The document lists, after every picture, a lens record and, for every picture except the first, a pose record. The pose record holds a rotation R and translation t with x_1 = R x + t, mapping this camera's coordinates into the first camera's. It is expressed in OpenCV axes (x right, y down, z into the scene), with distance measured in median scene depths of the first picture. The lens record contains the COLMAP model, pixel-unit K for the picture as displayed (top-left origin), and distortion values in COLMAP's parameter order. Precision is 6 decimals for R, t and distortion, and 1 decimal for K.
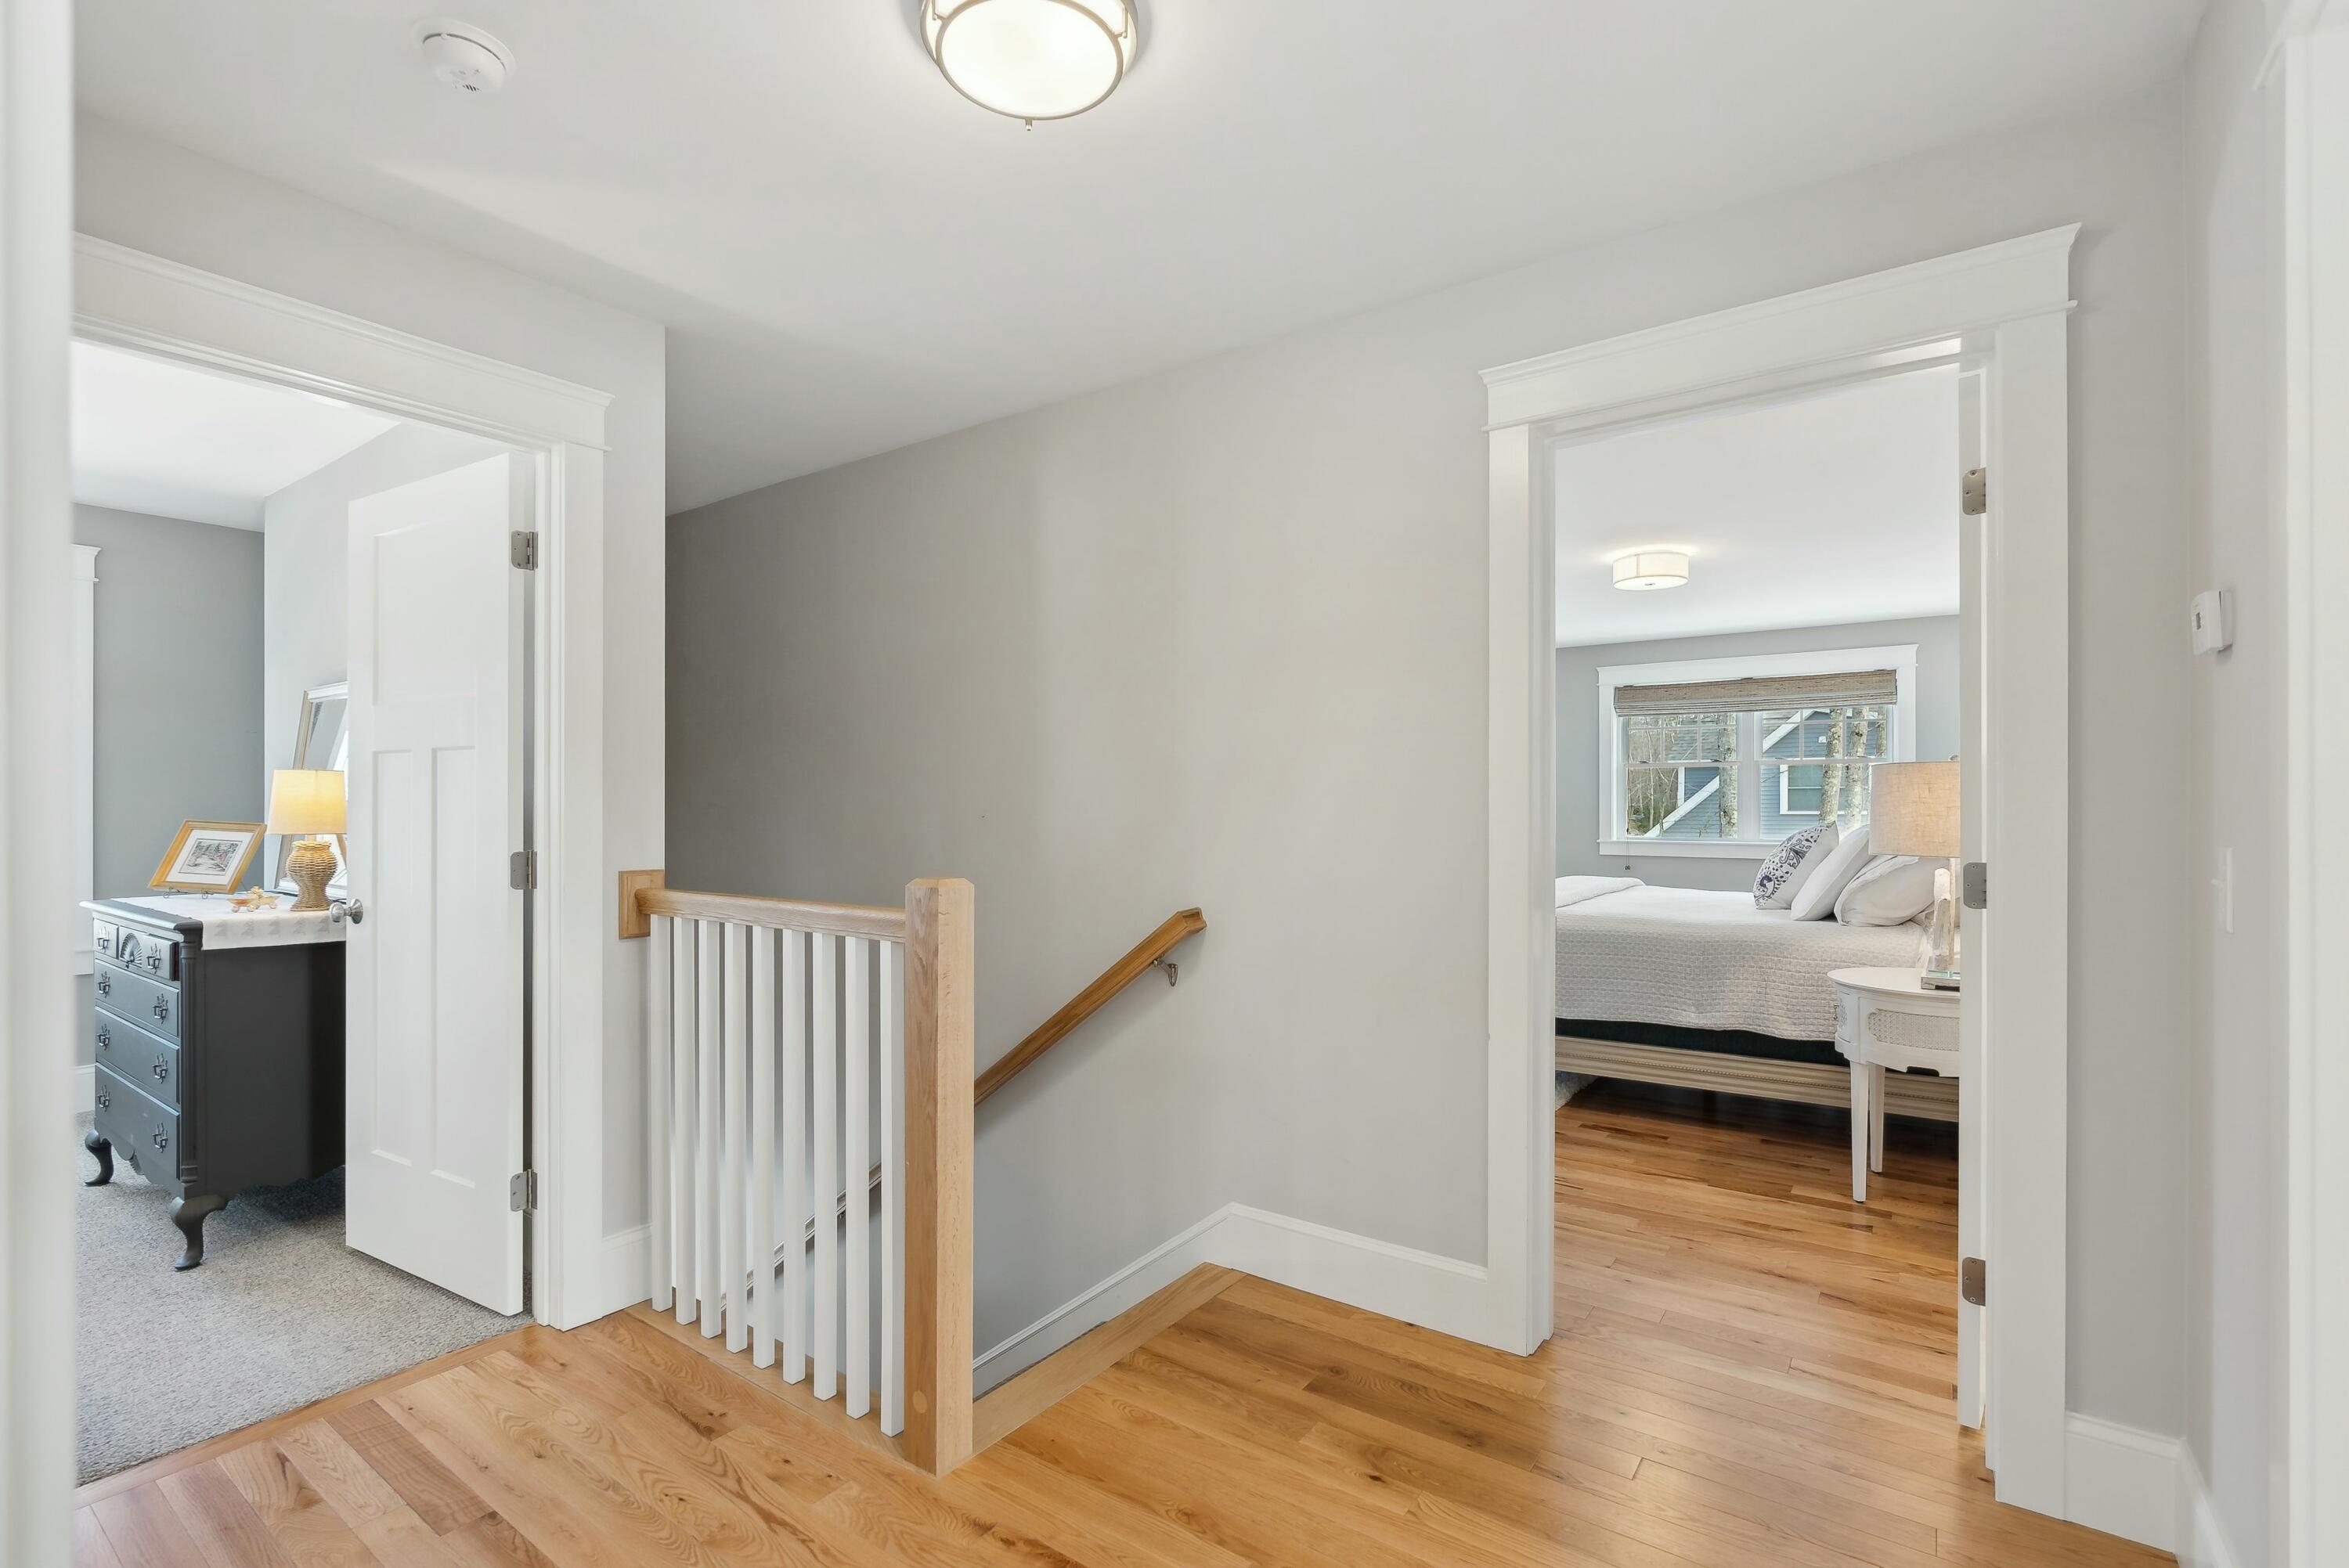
lens RADIAL K [[1059.1, 0, 1176.1], [0, 1059.1, 797.0], [0, 0, 1]] dist [-0.008904, 0.000068]
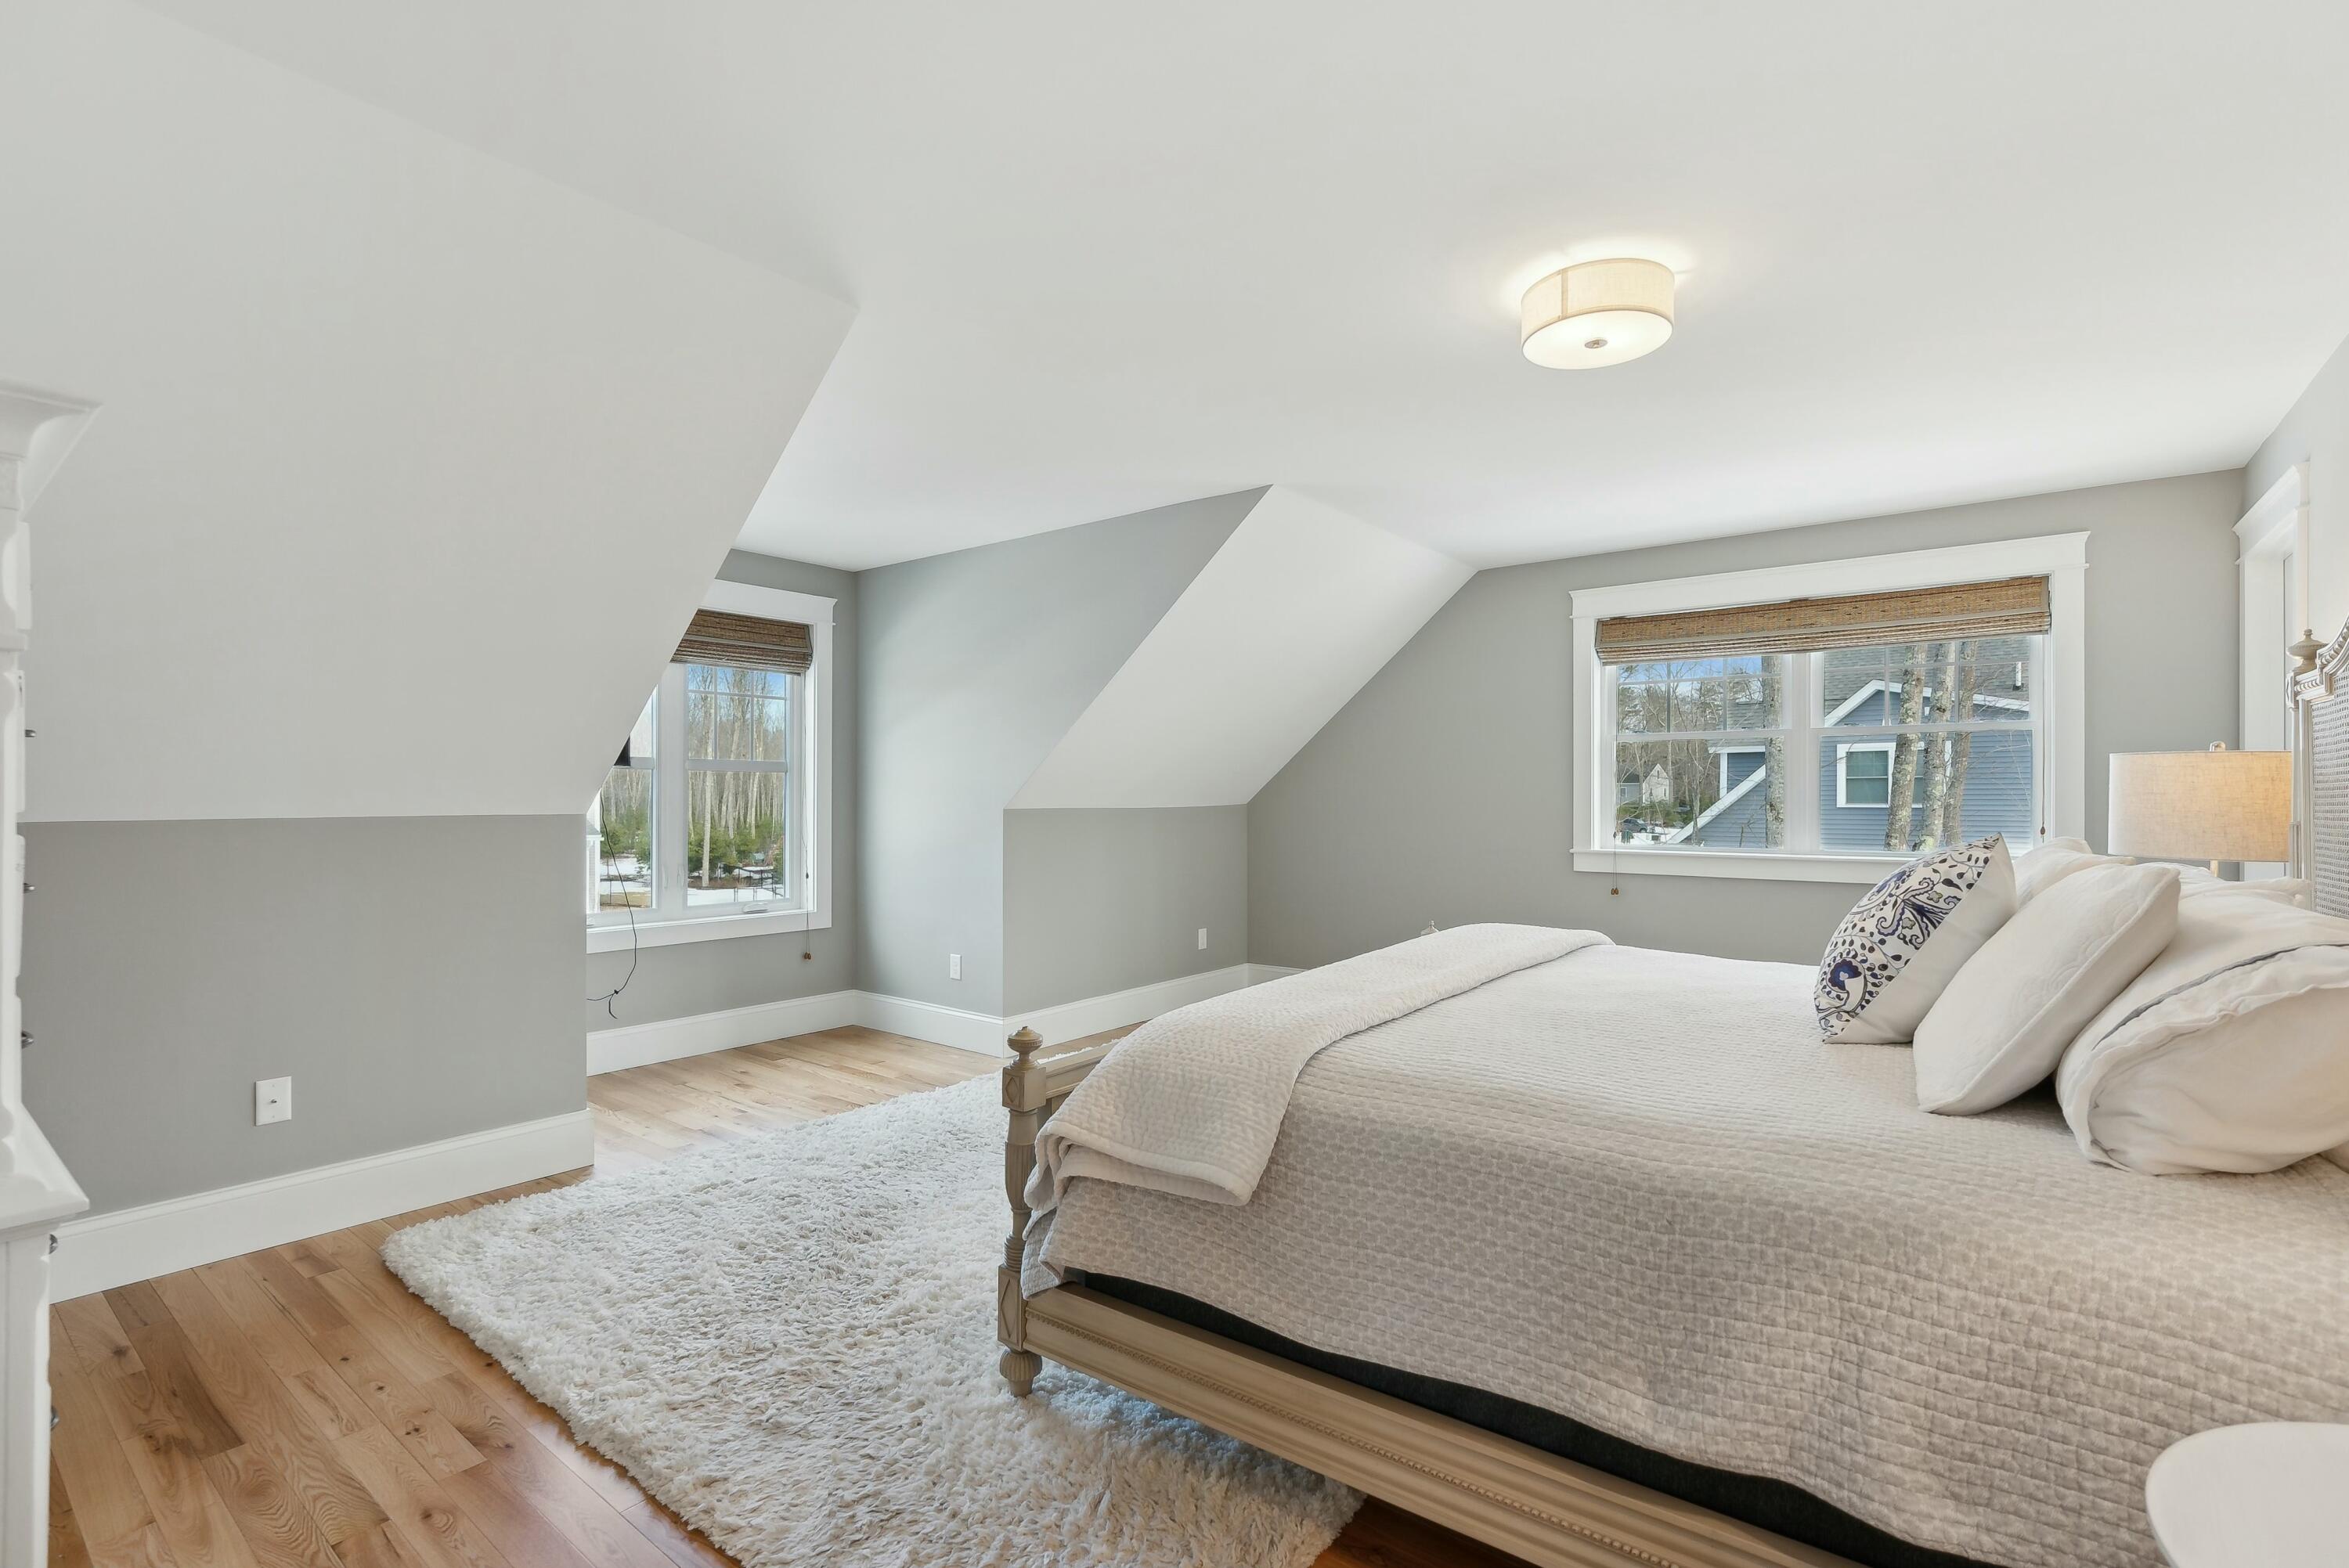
lens RADIAL K [[1059.1, 0, 1179.9], [0, 1059.1, 788.5], [0, 0, 1]] dist [-0.008904, 0.000068]
pose [[0.999409, 0.001587, -0.034352, 0.195834], [-0.001562, 0.999998, 0.000765, 0.002245], [0.034353, -0.000710, 0.999410, 0.363774]]
